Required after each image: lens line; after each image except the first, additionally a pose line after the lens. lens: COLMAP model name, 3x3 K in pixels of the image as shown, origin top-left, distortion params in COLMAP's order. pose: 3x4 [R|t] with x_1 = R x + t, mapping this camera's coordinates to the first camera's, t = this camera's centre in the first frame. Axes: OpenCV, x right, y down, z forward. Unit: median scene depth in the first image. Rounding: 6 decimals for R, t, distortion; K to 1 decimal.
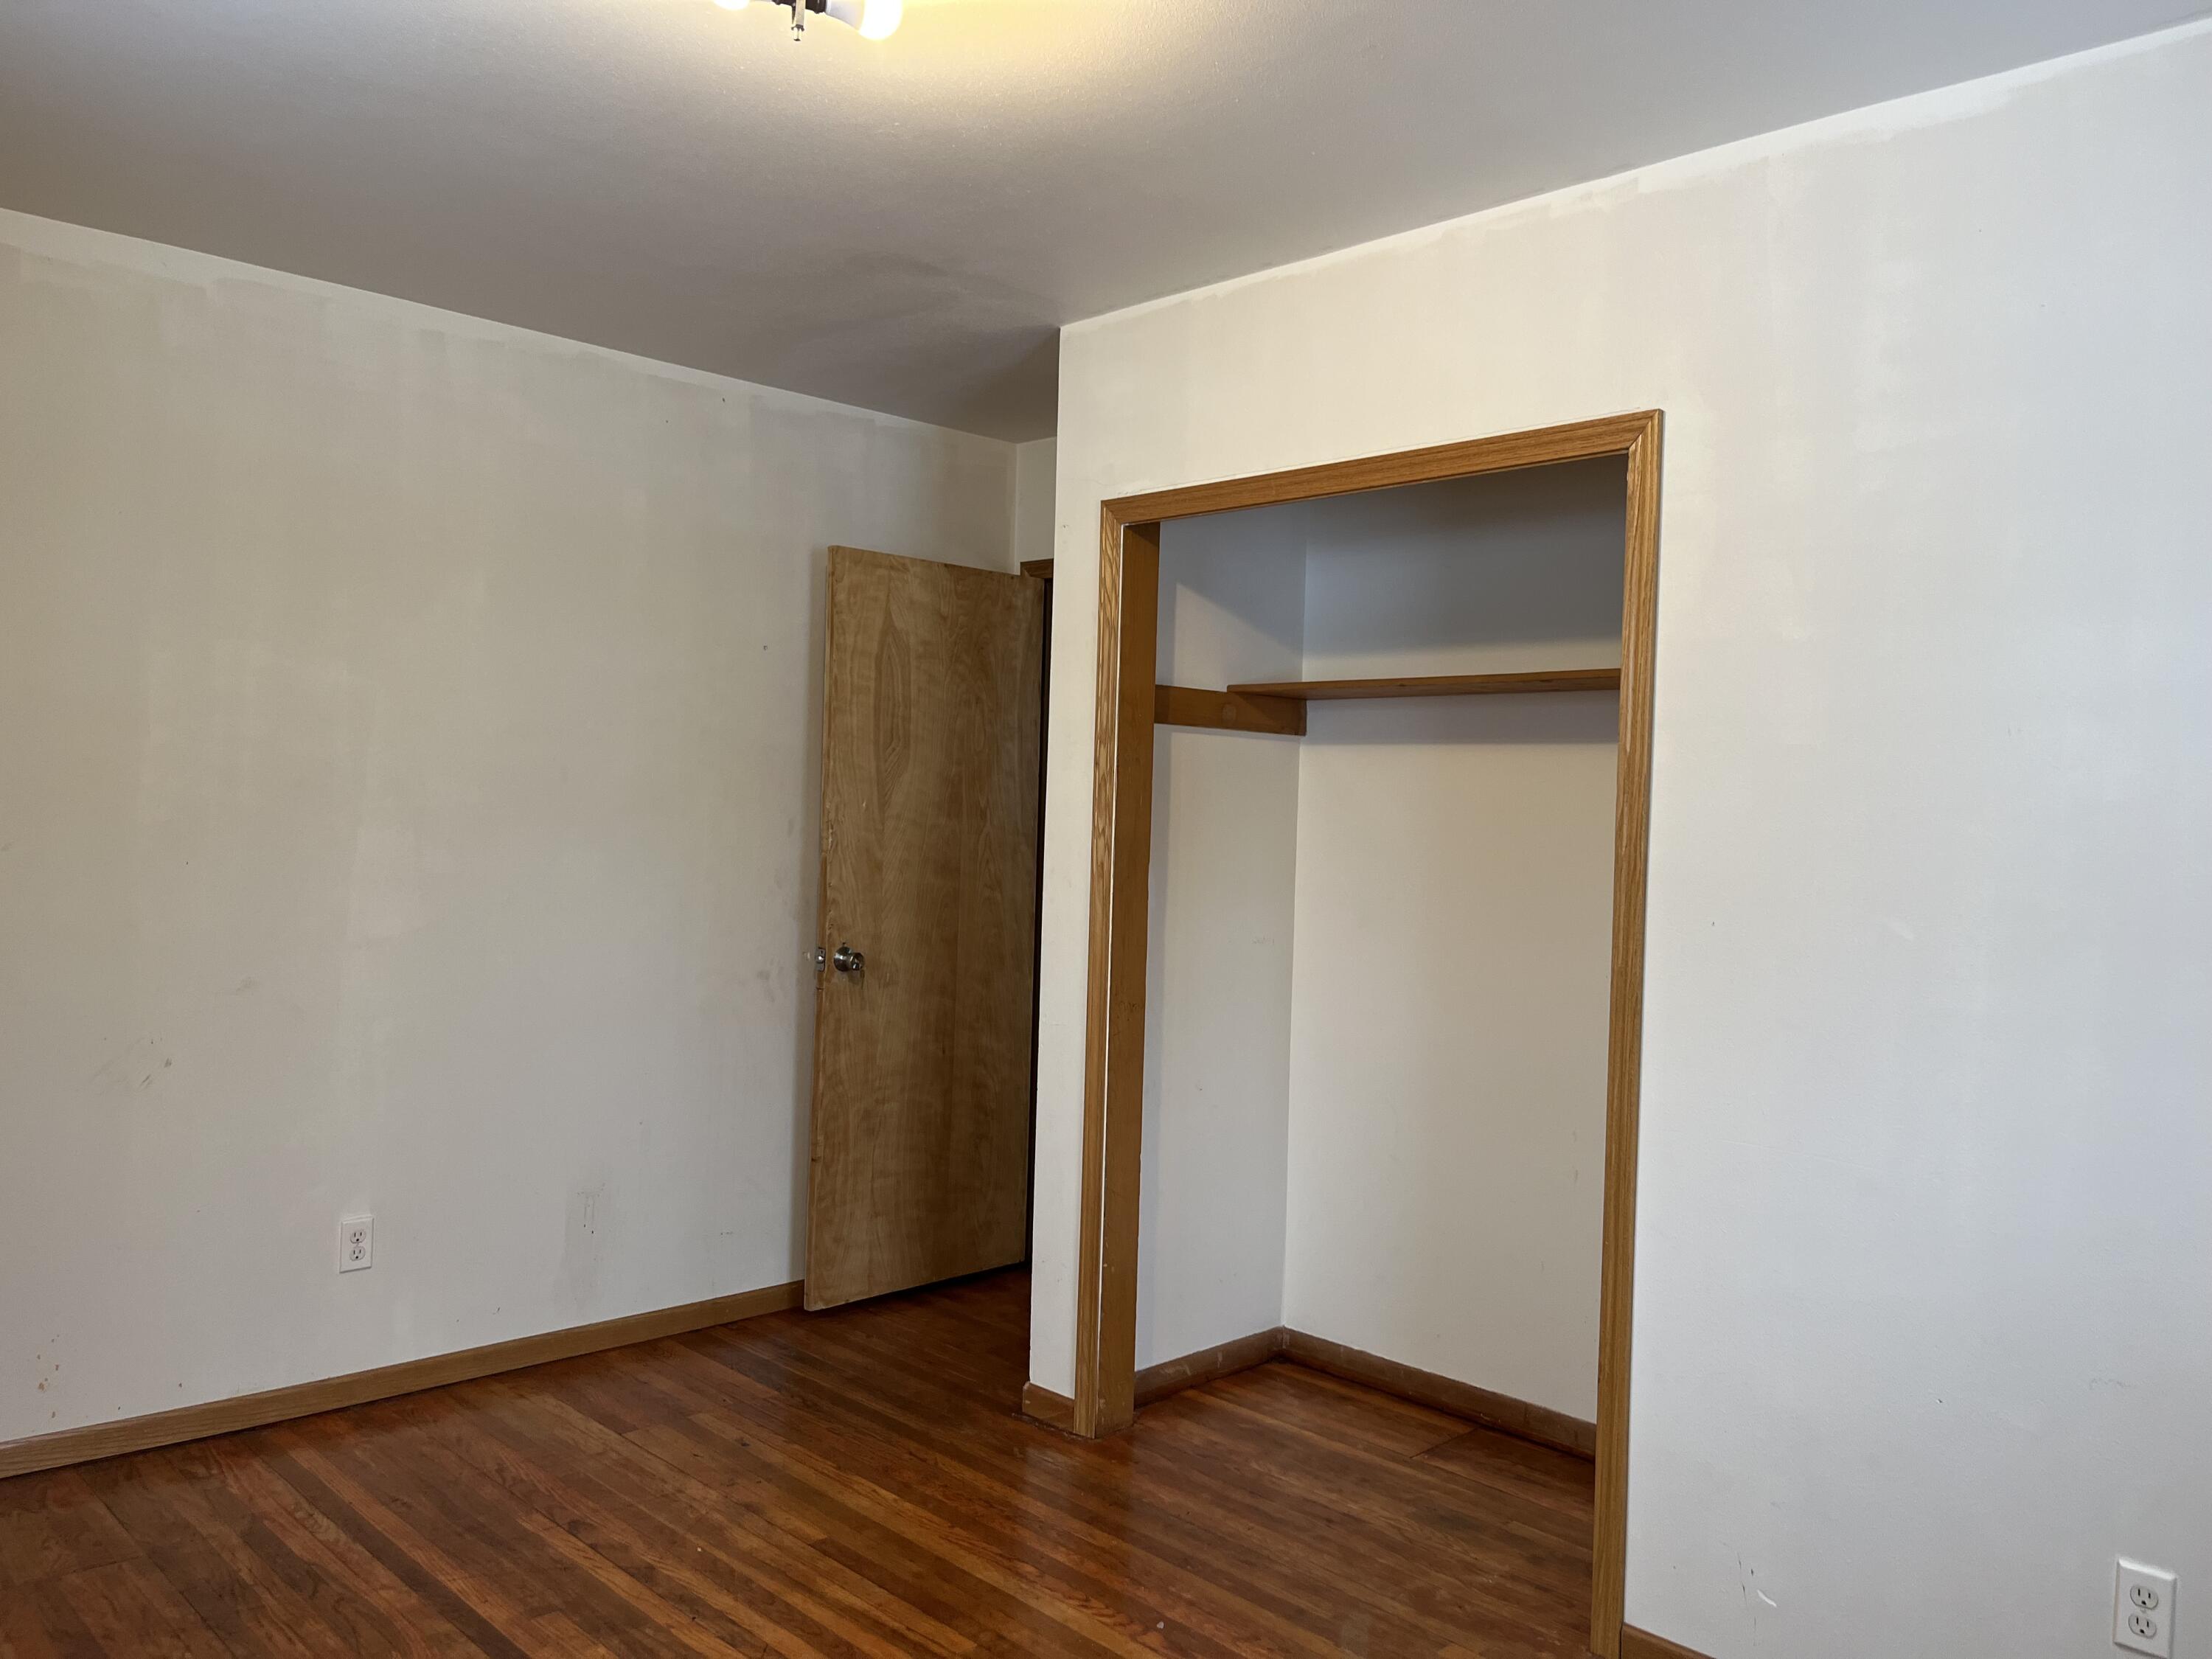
lens RADIAL K [[1673.4, 0, 1106.0], [0, 1673.4, 829.5], [0, 0, 1]] dist [0.078874, -0.112772]
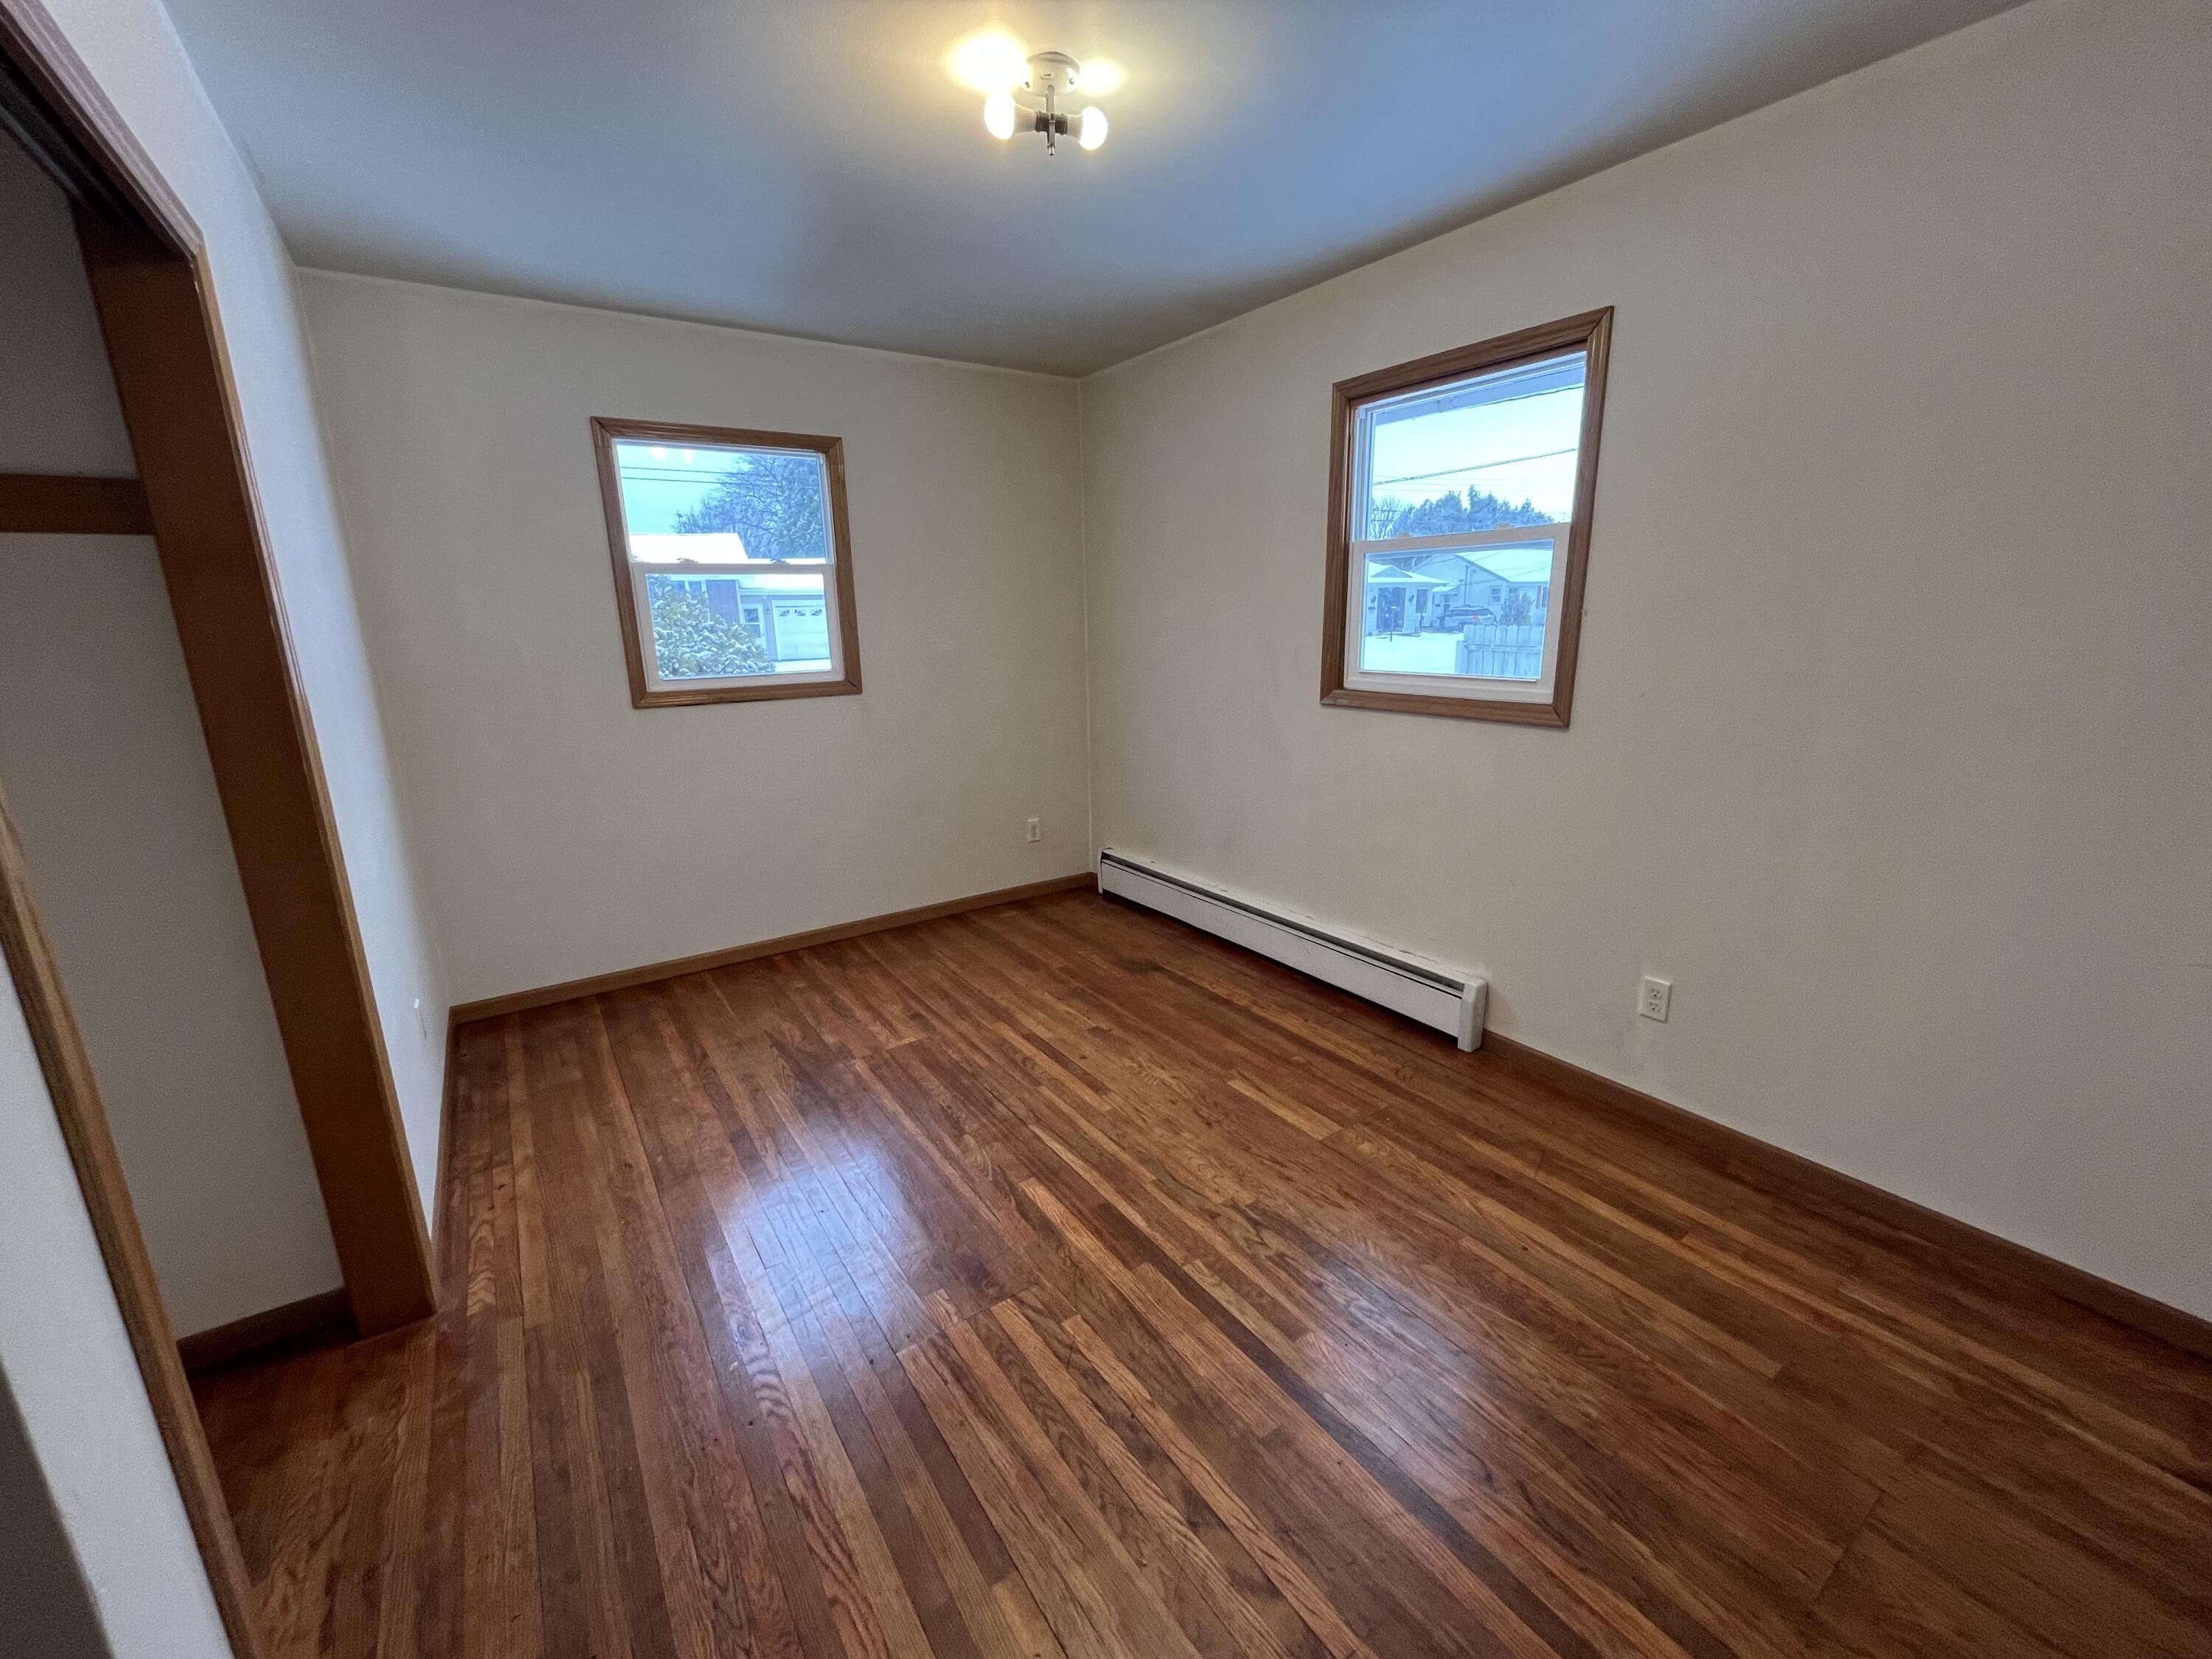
lens RADIAL K [[893.8, 0, 1106.0], [0, 893.8, 829.5], [0, 0, 1]] dist [0.000115, 0.000018]
pose [[-0.985524, -0.051740, 0.161447, -0.282738], [-0.009314, 0.967378, 0.253165, -0.040726], [-0.169279, 0.247997, -0.953856, 1.378517]]
